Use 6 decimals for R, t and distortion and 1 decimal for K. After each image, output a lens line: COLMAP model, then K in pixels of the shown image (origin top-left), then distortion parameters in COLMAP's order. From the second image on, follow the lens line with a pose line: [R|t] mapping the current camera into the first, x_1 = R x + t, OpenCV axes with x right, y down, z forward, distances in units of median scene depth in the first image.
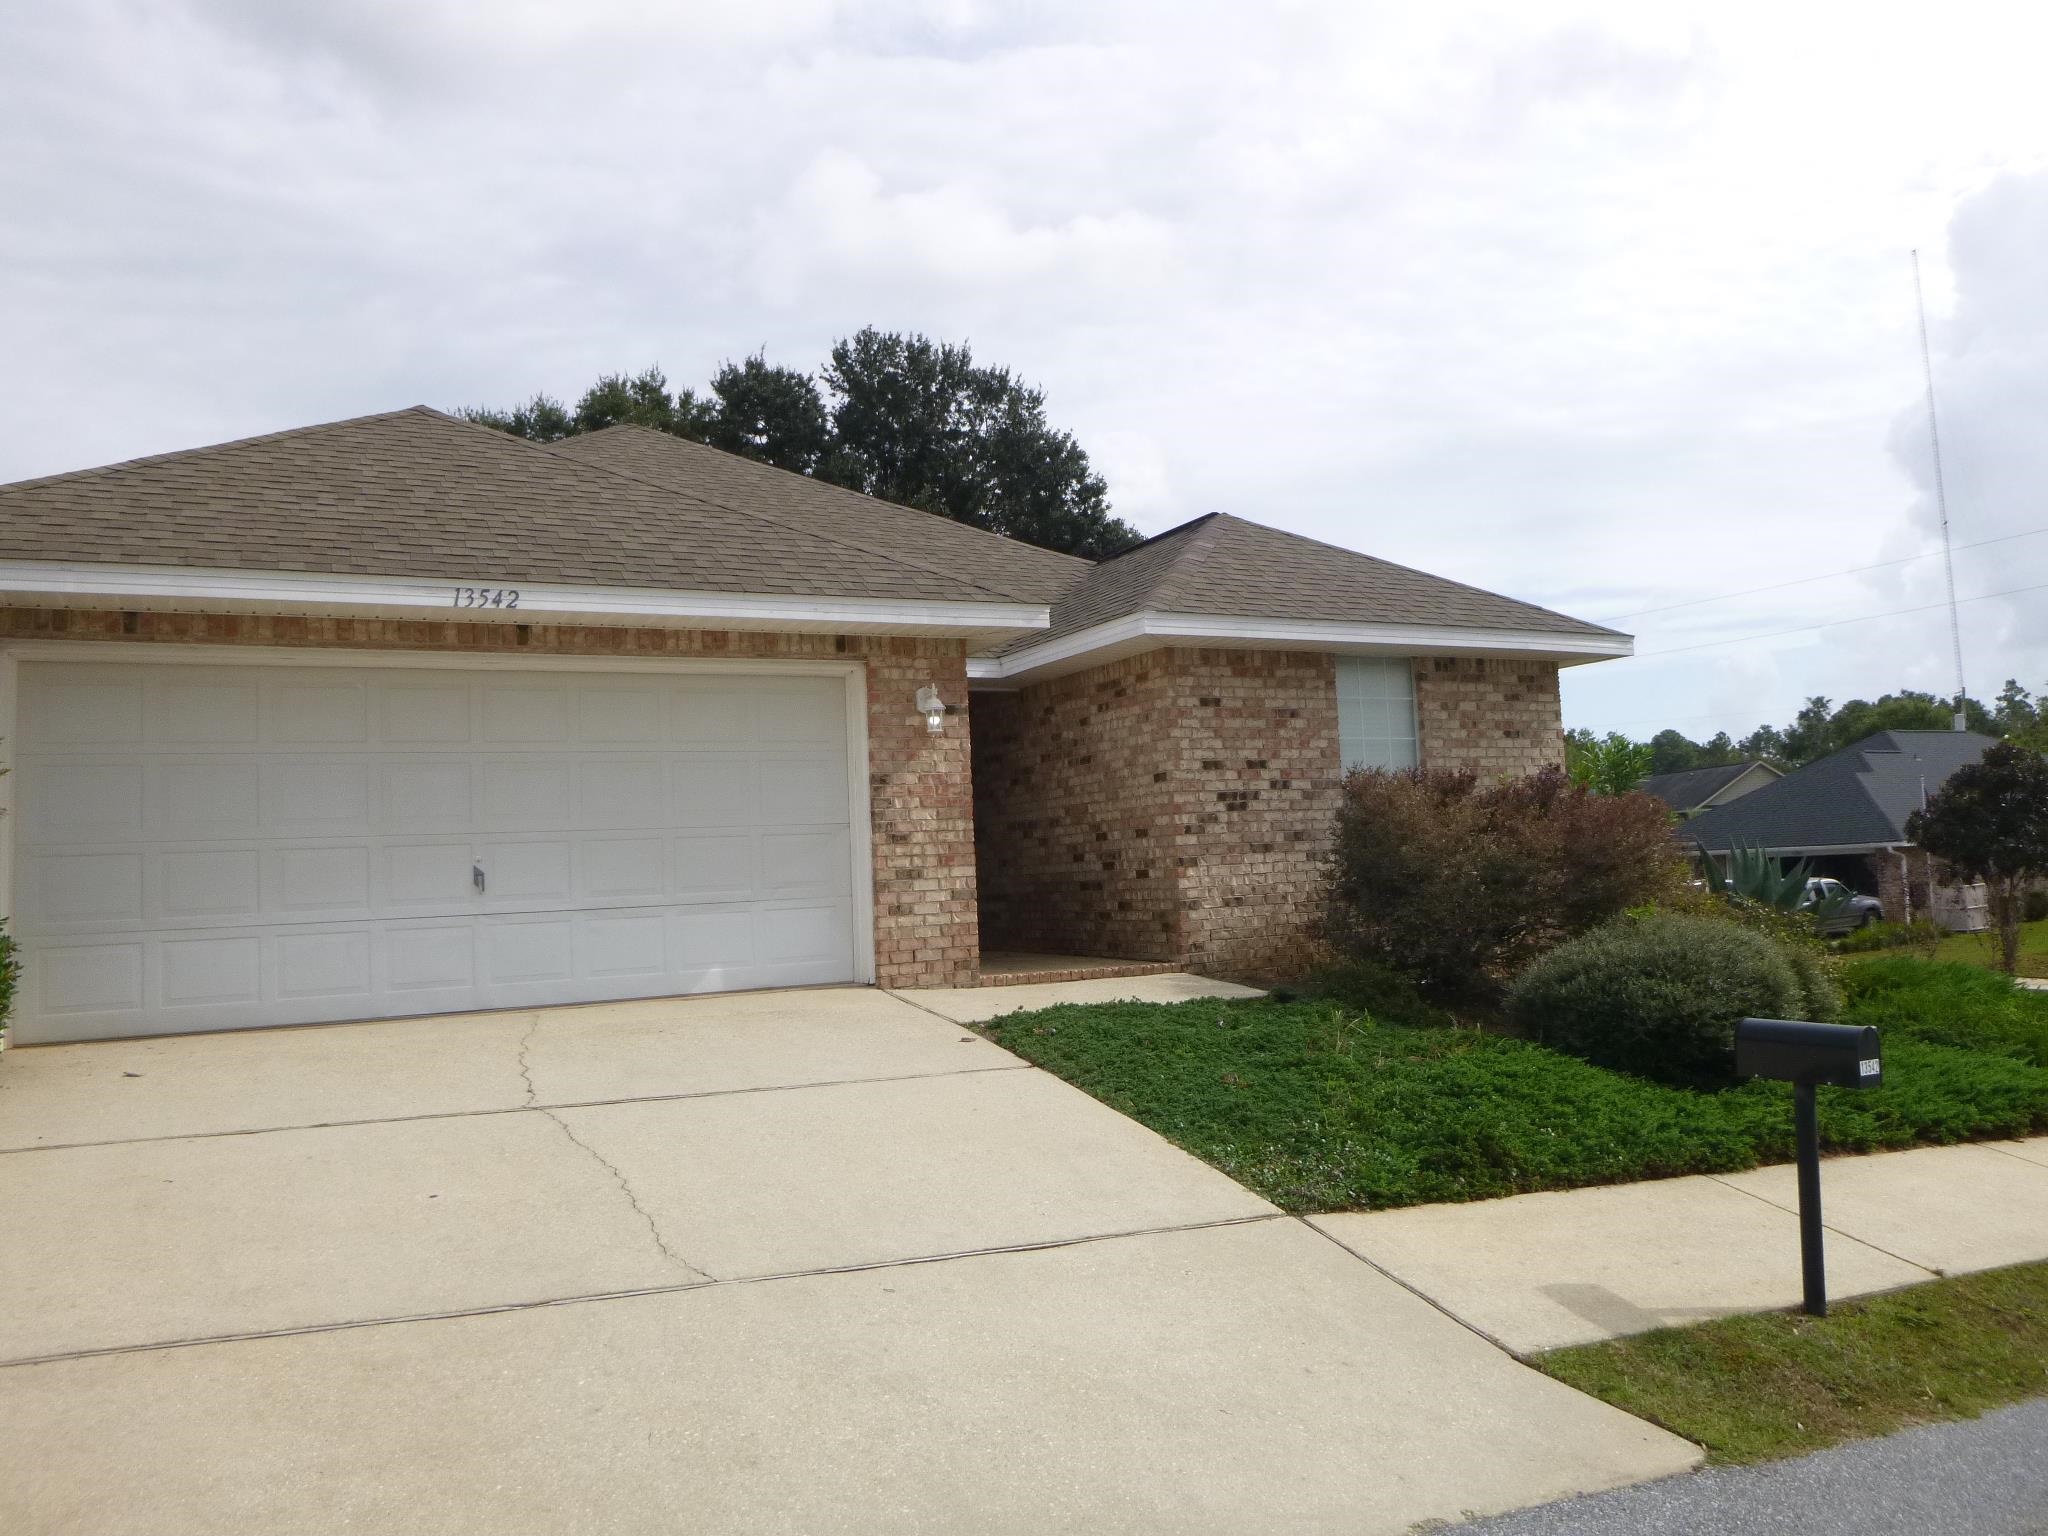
lens RADIAL K [[1527.9, 0, 1050.2], [0, 1527.9, 751.6], [0, 0, 1]] dist [-0.037402, 0.011764]
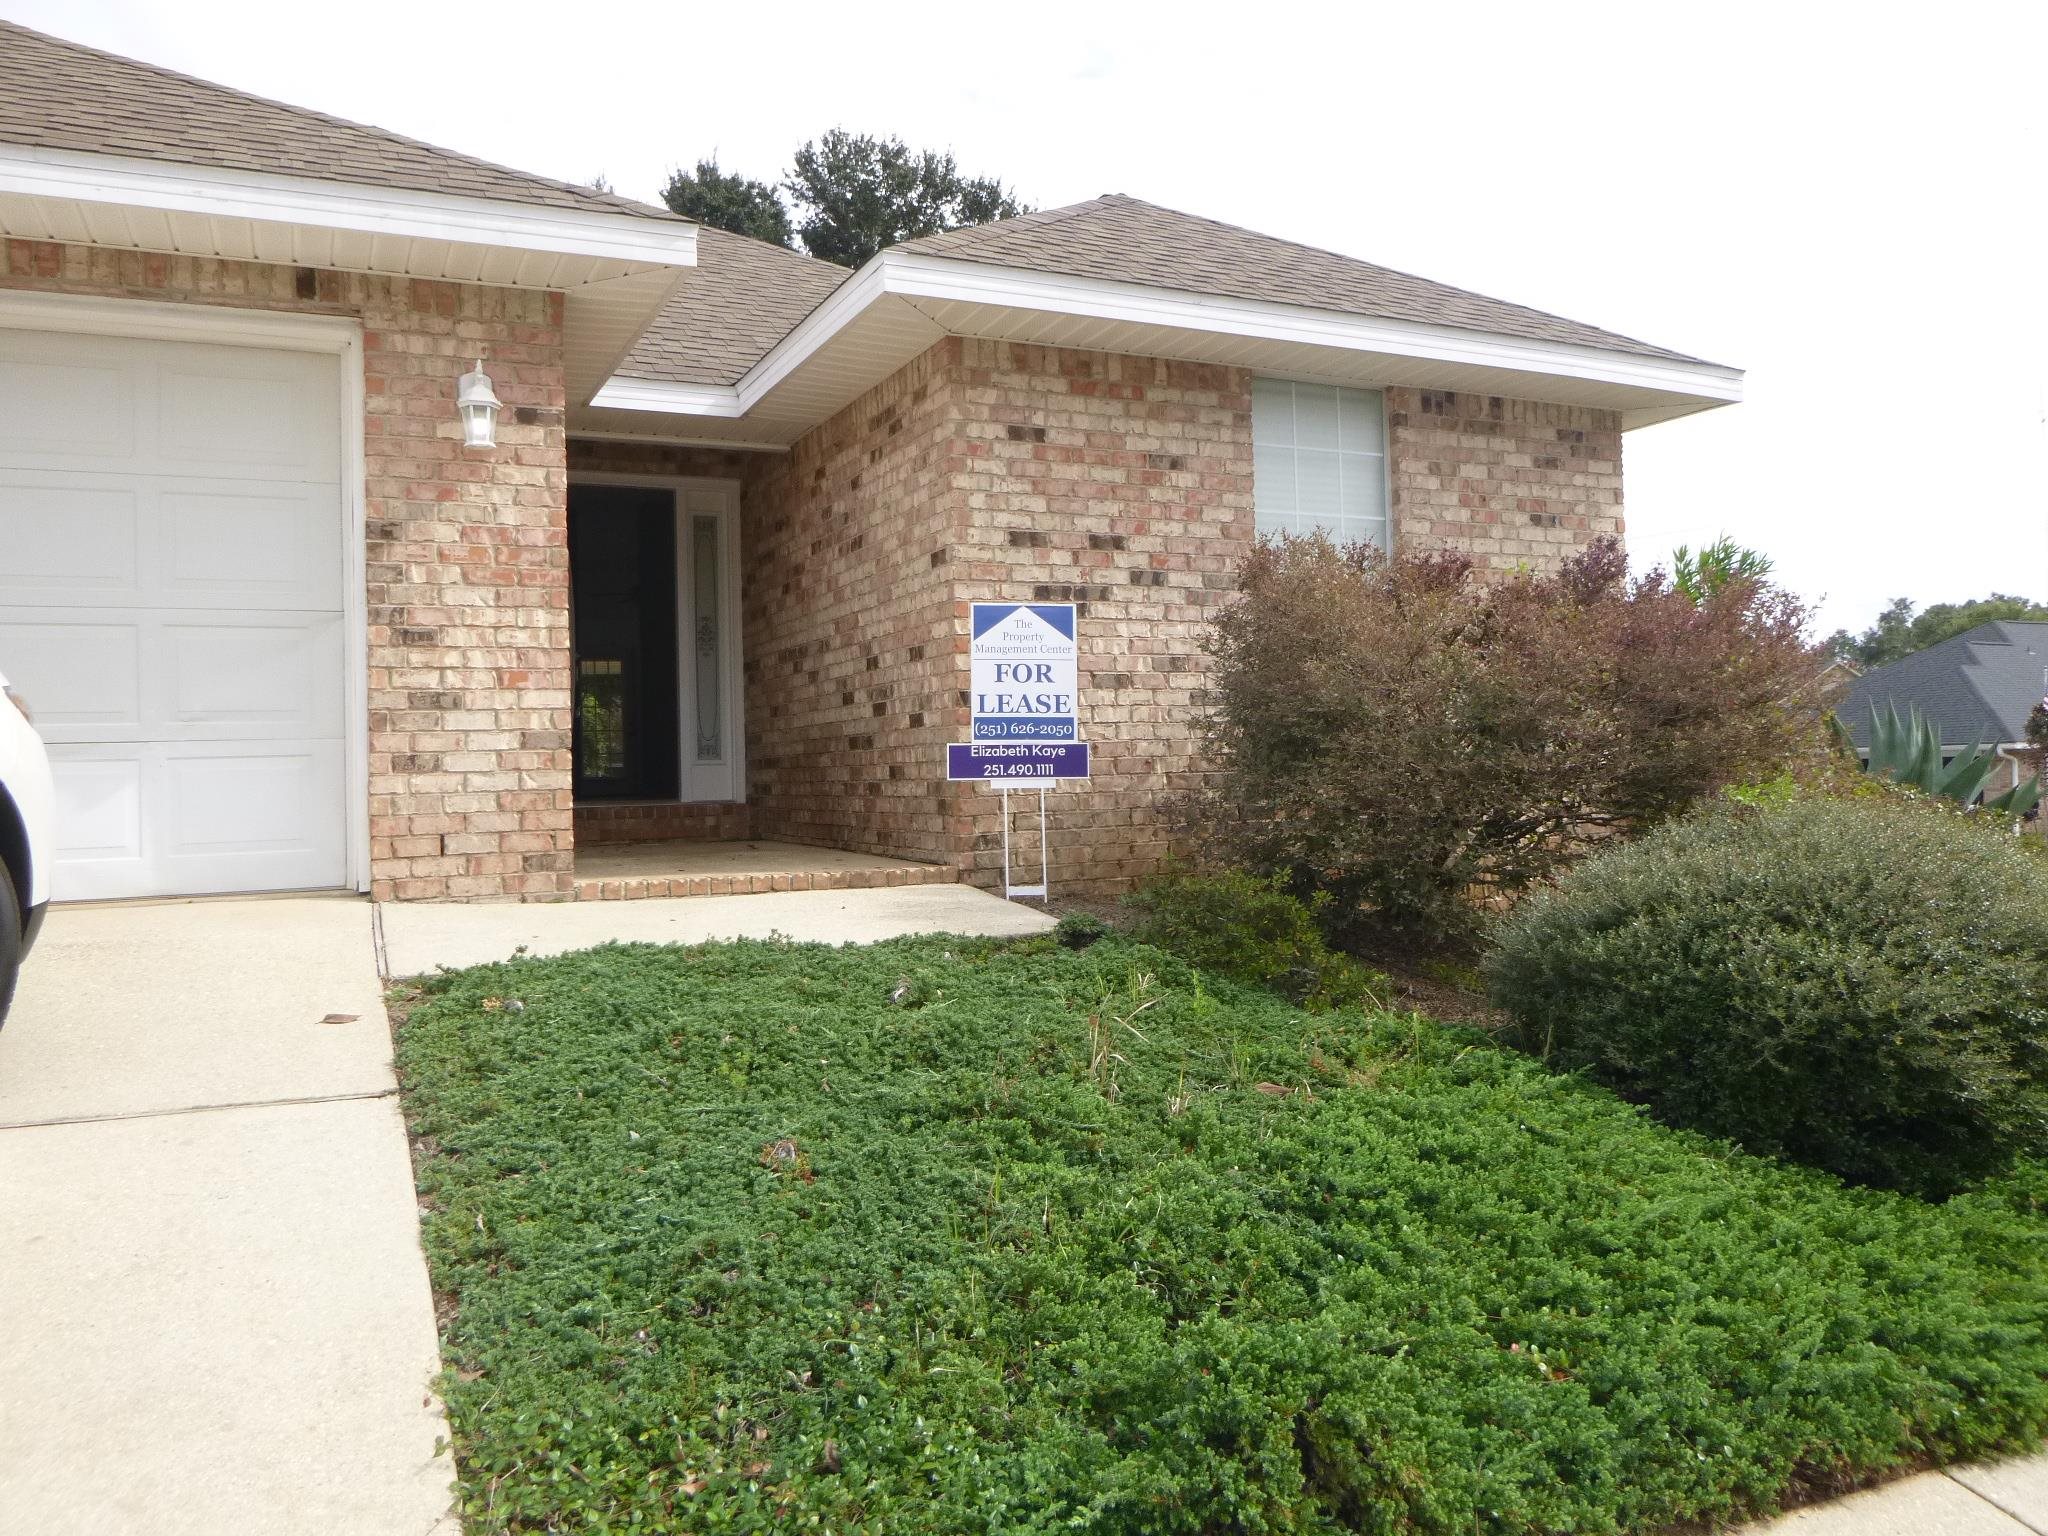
lens RADIAL K [[1524.6, 0, 1045.3], [0, 1524.6, 756.0], [0, 0, 1]] dist [-0.033817, 0.011617]
pose [[0.999019, 0.019923, -0.039549, 0.137816], [-0.017007, 0.997206, 0.072739, 0.049639], [0.040888, -0.071995, 0.996567, 0.397224]]
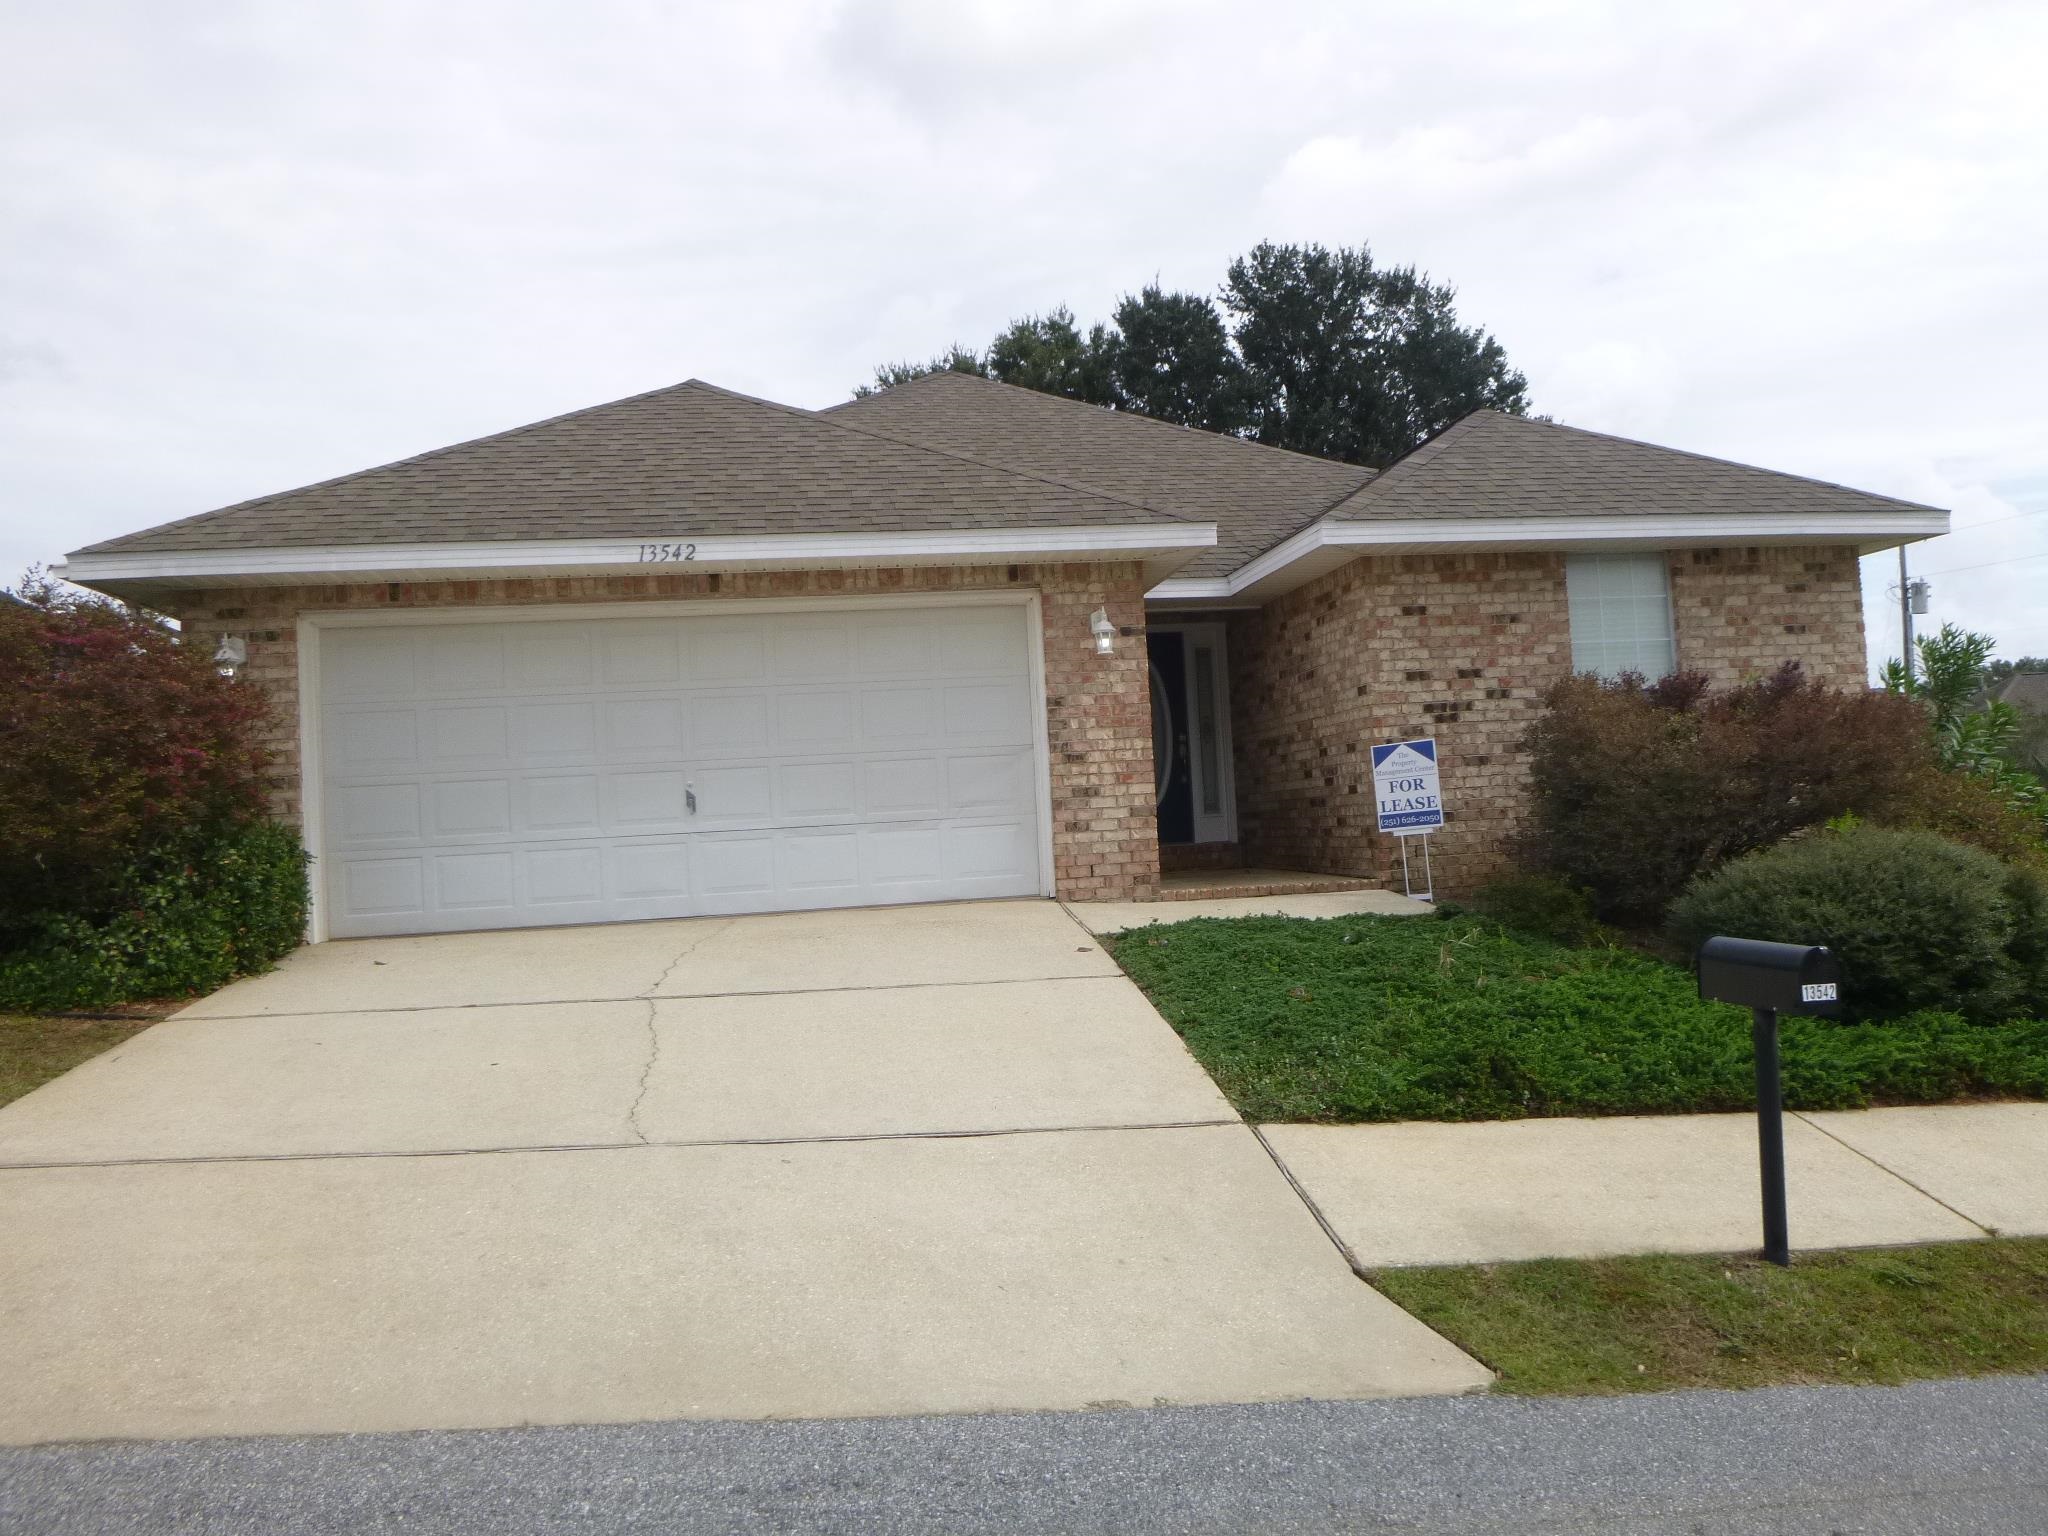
lens RADIAL K [[1535.1, 0, 1048.7], [0, 1535.1, 751.1], [0, 0, 1]] dist [-0.037547, 0.015269]
pose [[0.947610, -0.021014, -0.318736, 0.191934], [0.037051, 0.998329, 0.044334, 0.004626], [0.317272, -0.053820, 0.946806, 0.005565]]
